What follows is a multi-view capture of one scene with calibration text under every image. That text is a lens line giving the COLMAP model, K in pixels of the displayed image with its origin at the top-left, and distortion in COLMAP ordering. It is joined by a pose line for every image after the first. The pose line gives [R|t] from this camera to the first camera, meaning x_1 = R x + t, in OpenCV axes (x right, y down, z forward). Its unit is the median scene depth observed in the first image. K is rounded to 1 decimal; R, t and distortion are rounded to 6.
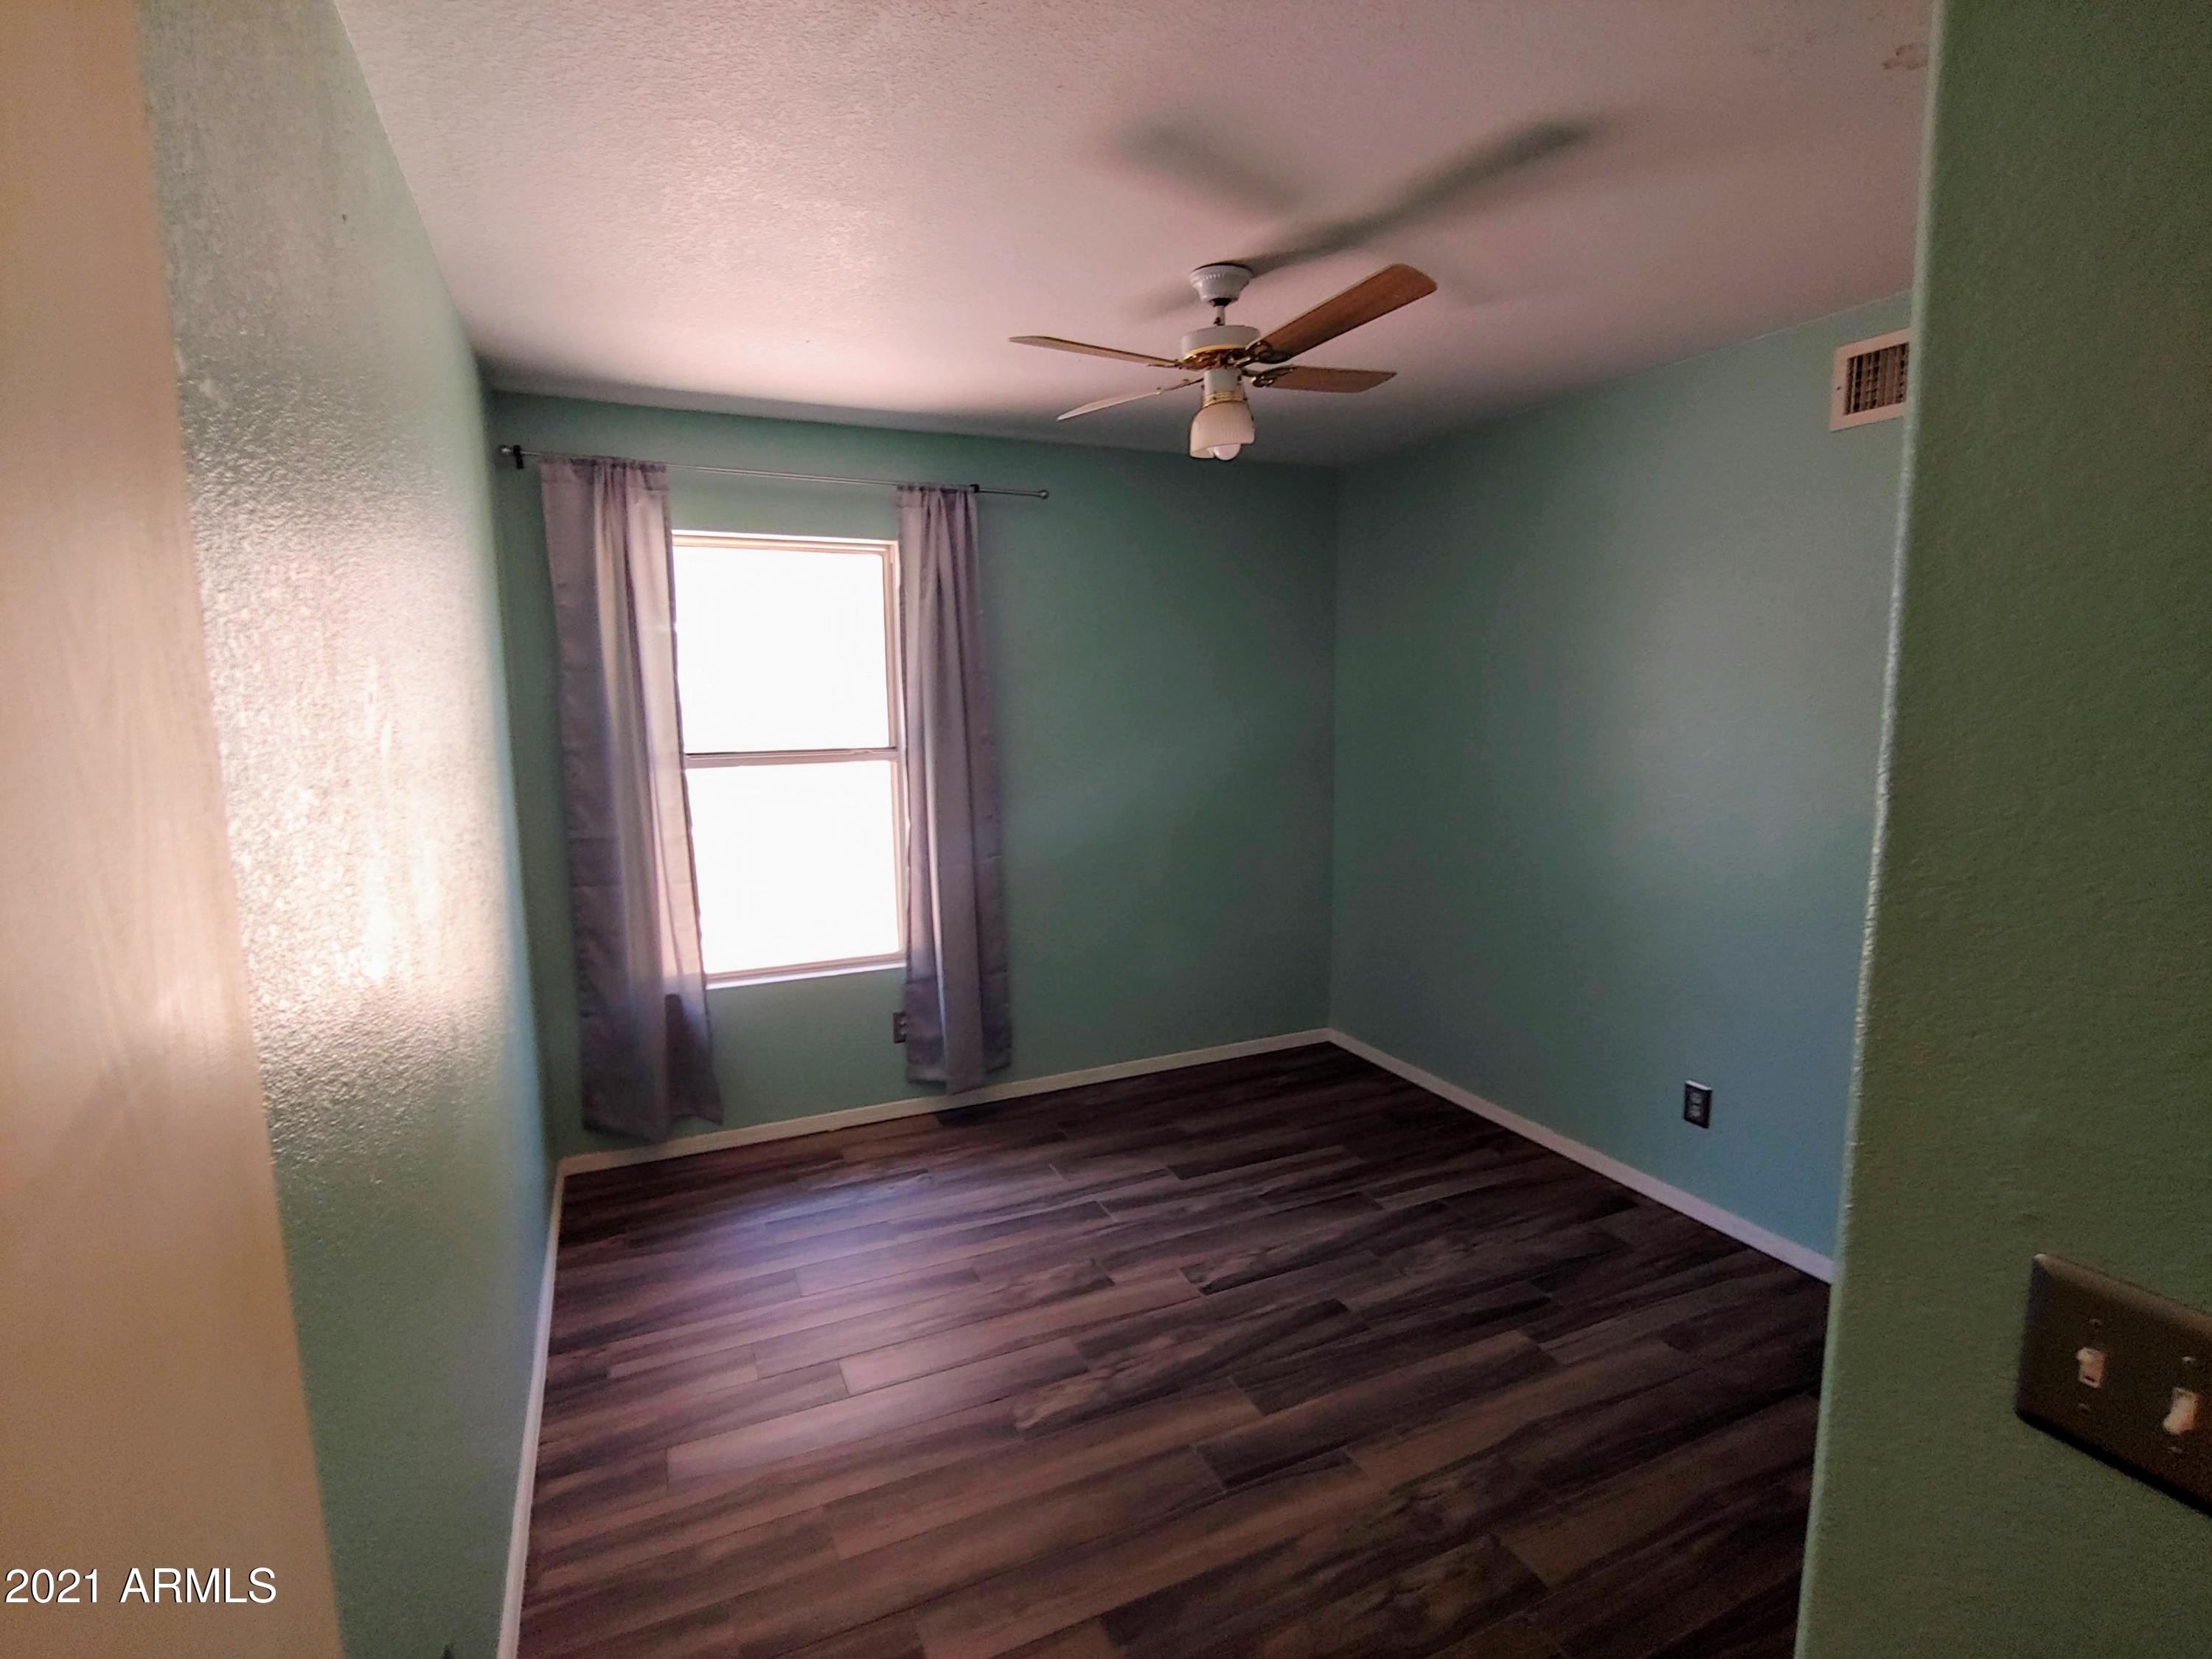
lens RADIAL K [[1067.9, 0, 1106.0], [0, 1067.9, 829.5], [0, 0, 1]] dist [-0.001836, -0.000635]
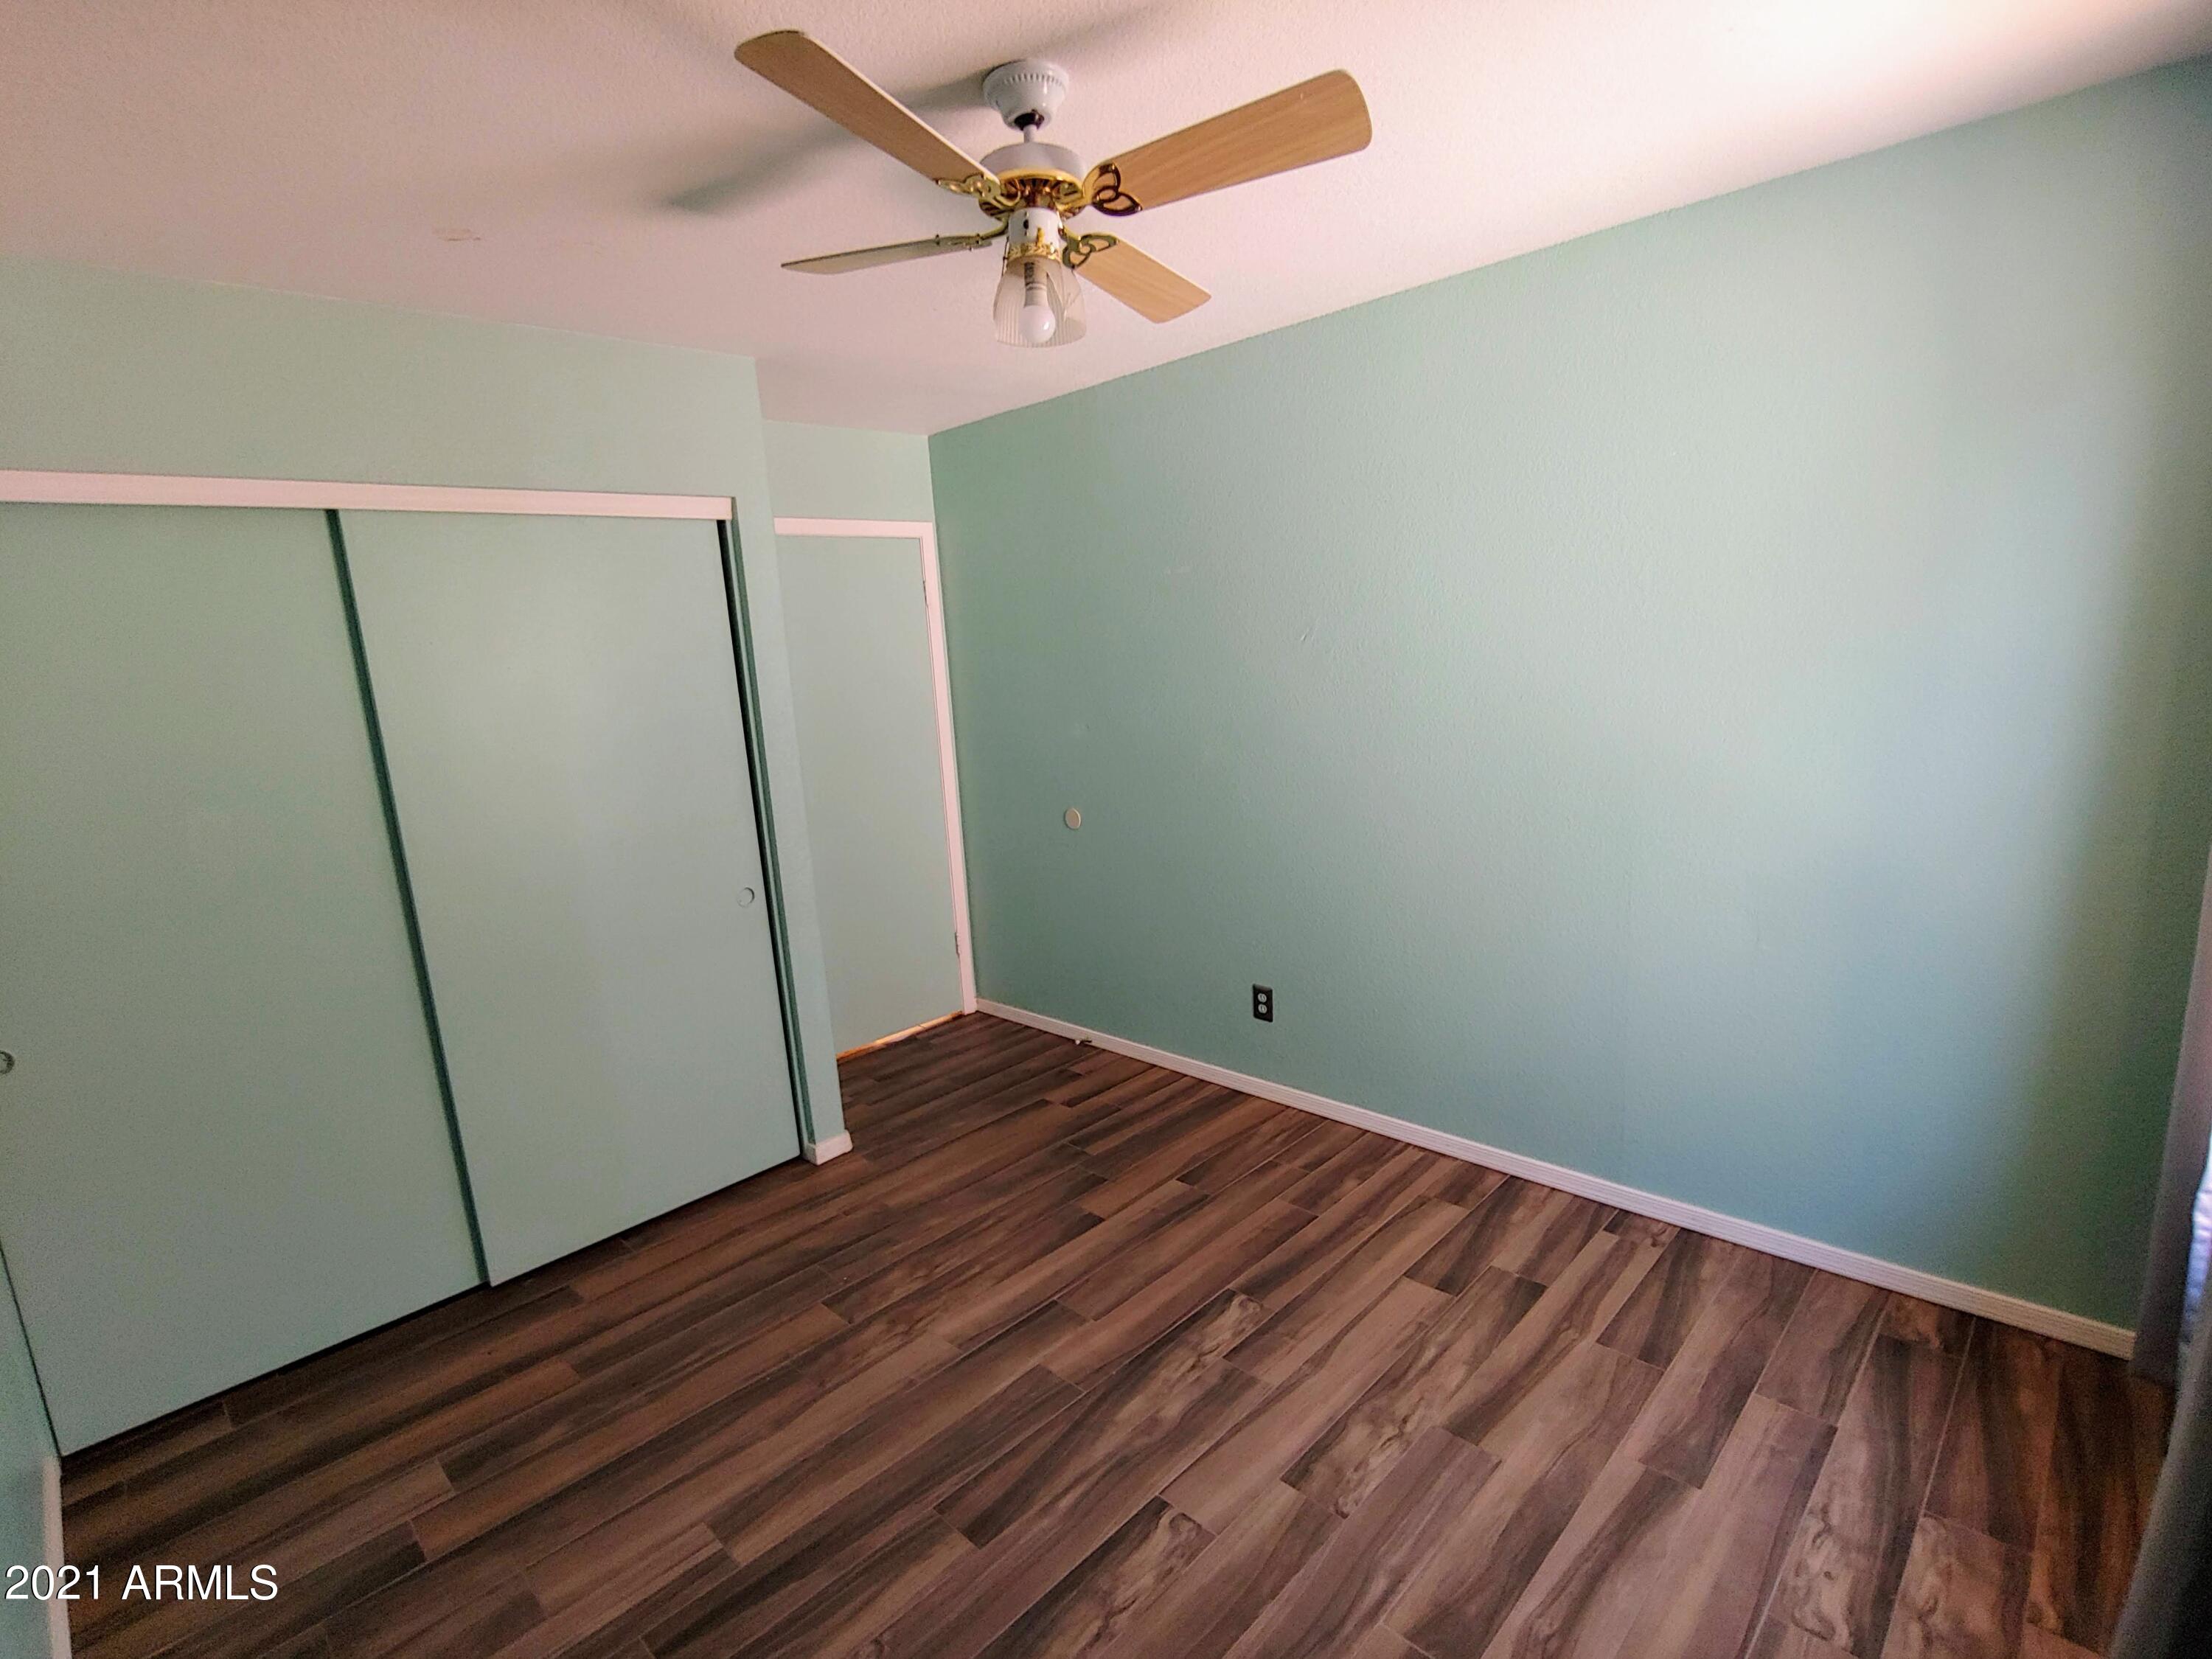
lens RADIAL K [[1067.9, 0, 1106.0], [0, 1067.9, 829.5], [0, 0, 1]] dist [-0.001836, -0.000635]
pose [[-0.930199, 0.133802, -0.341799, 0.346096], [0.028565, 0.954756, 0.296014, -0.236578], [0.365942, 0.265589, -0.891935, 1.679153]]
